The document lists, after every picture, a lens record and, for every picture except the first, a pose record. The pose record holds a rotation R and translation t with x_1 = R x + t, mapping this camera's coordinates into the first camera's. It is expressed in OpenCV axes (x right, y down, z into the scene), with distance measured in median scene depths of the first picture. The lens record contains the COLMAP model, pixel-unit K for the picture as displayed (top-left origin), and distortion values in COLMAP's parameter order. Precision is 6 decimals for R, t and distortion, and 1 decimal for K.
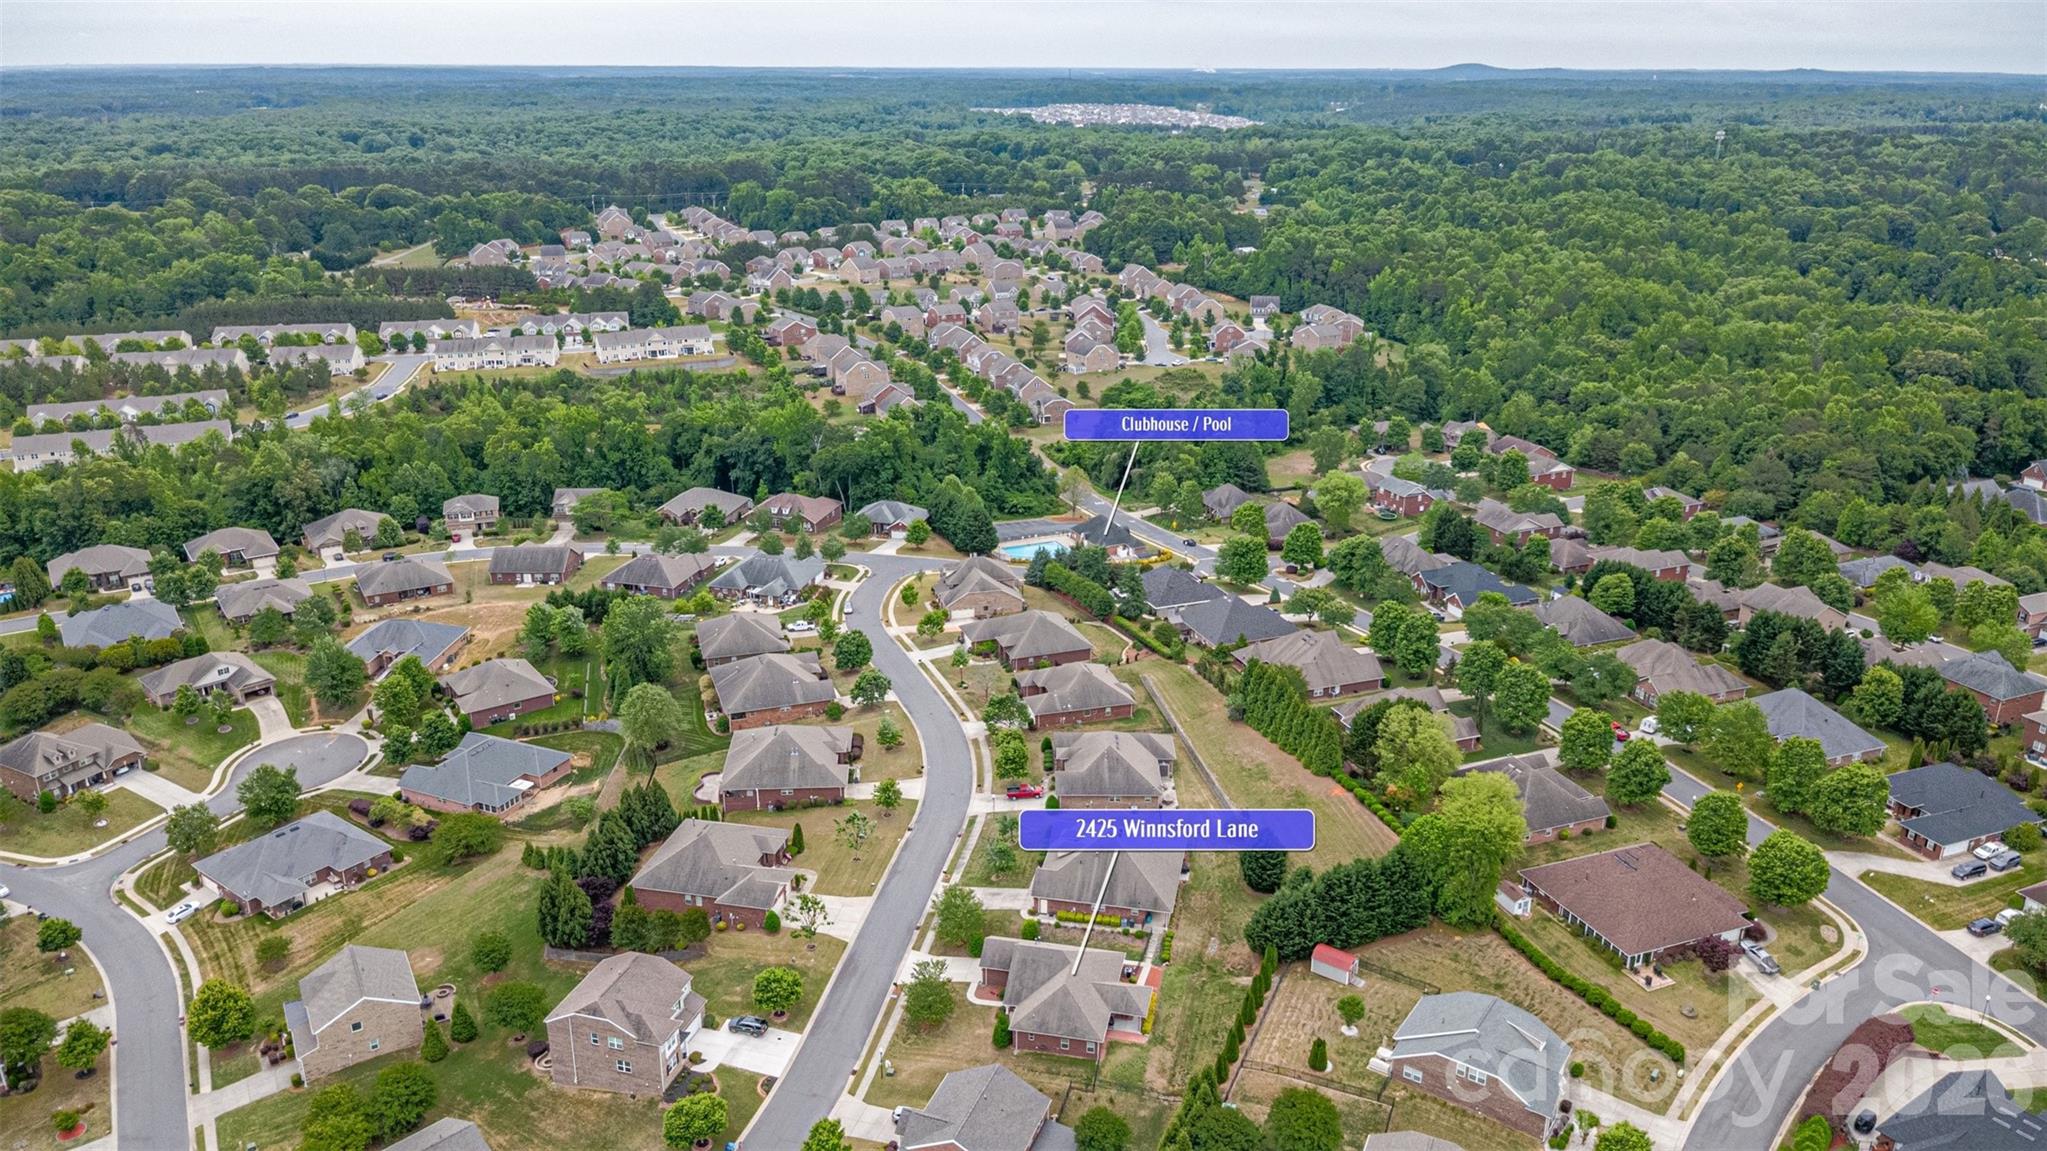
lens RADIAL K [[1443.2, 0, 1023.5], [0, 1443.2, 575.5], [0, 0, 1]] dist [0.006056, 0.005378]
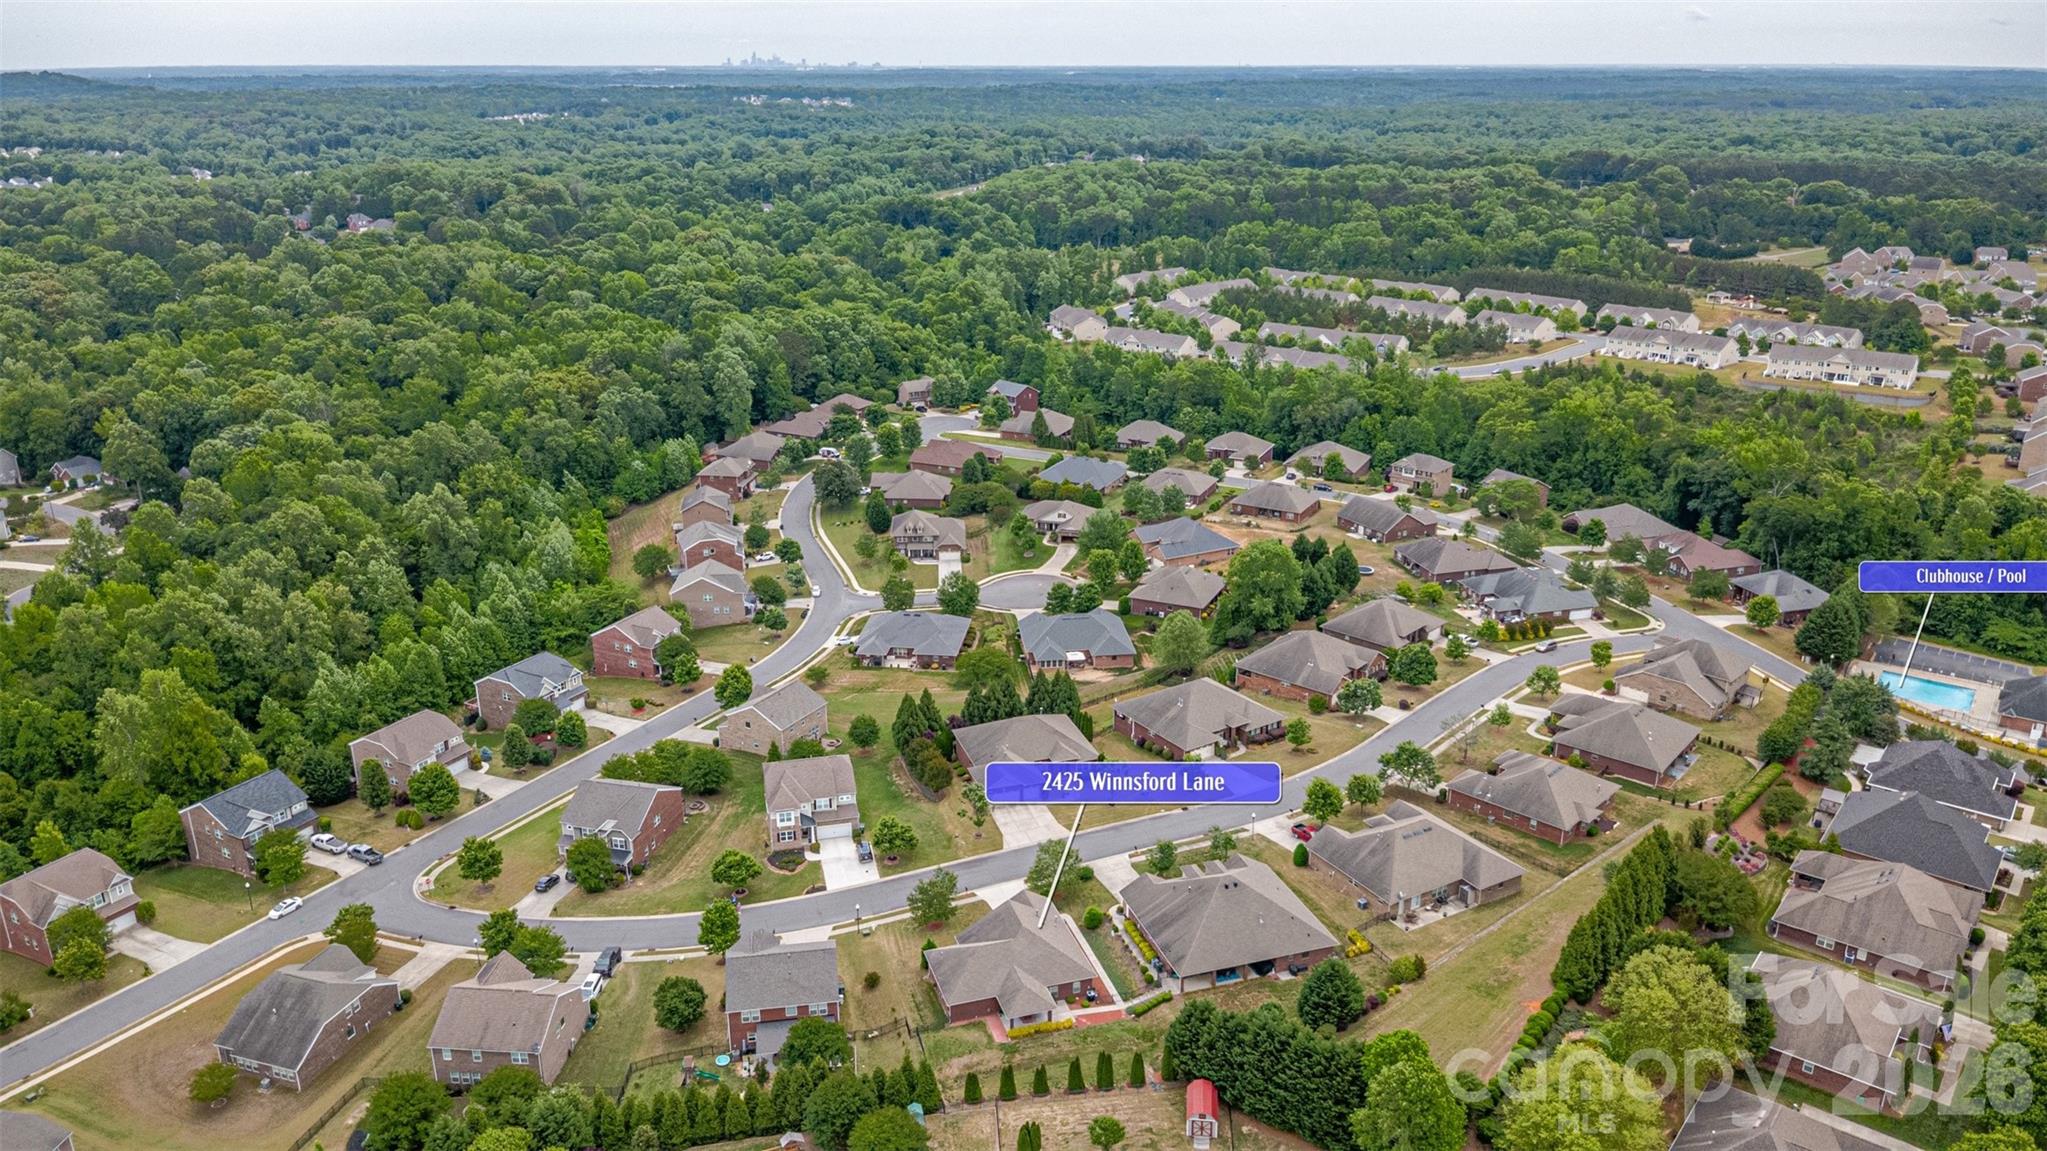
lens RADIAL K [[1443.2, 0, 1023.5], [0, 1443.2, 575.5], [0, 0, 1]] dist [0.006056, 0.005378]
pose [[0.492336, 0.286046, -0.822060, 0.346882], [-0.286708, 0.945044, 0.157129, -0.052375], [0.821829, 0.158331, 0.547291, 0.198633]]
